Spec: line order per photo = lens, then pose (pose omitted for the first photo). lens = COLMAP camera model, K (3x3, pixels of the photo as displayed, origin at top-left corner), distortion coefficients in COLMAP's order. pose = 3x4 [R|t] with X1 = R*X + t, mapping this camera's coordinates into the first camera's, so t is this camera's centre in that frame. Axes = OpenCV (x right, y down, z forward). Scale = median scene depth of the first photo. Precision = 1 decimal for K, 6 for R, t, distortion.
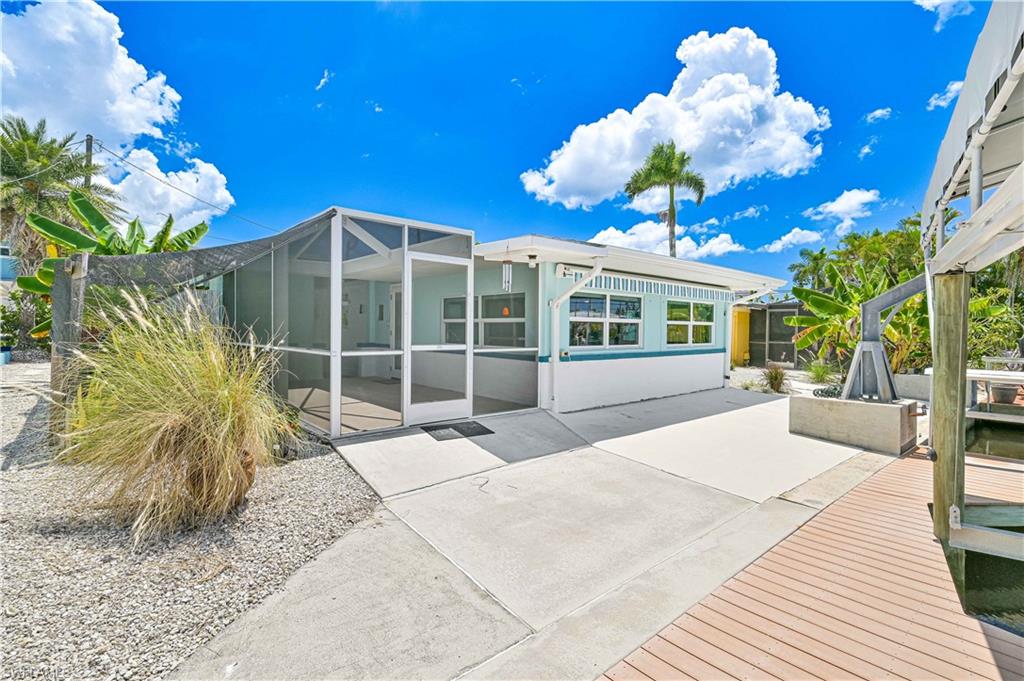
lens RADIAL K [[498.4, 0, 519.6], [0, 498.4, 336.3], [0, 0, 1]] dist [0.024420, 0.000358]
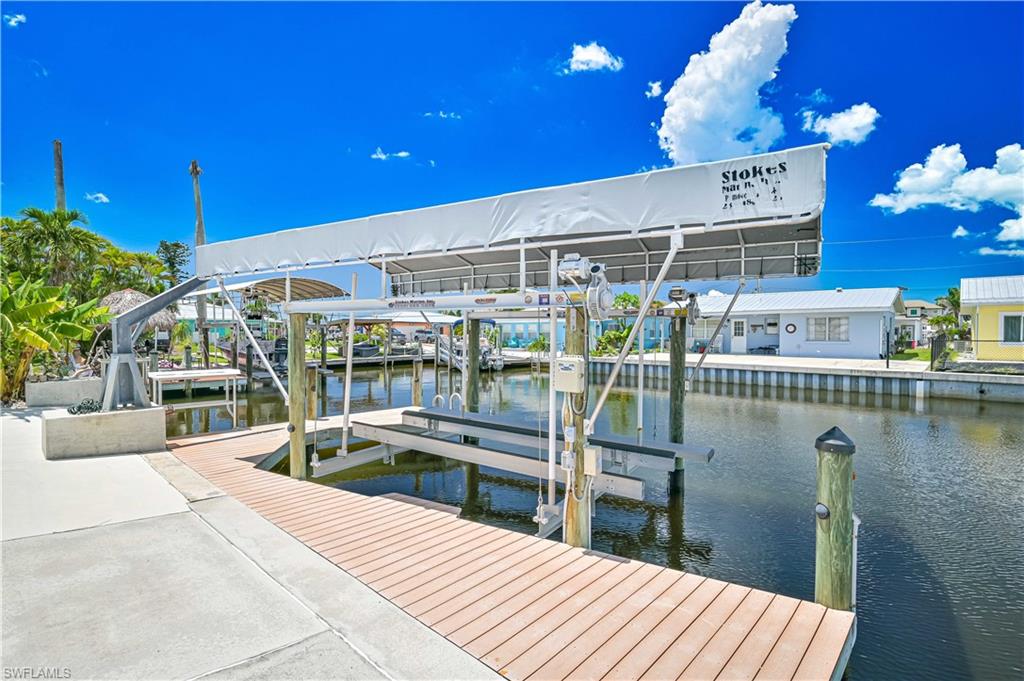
lens RADIAL K [[498.4, 0, 520.2], [0, 498.4, 344.8], [0, 0, 1]] dist [0.024420, 0.000358]
pose [[-0.110571, -0.035622, 0.993230, -0.668161], [0.002377, 0.999345, 0.036106, -0.065946], [-0.993865, 0.006353, -0.110413, 0.397758]]
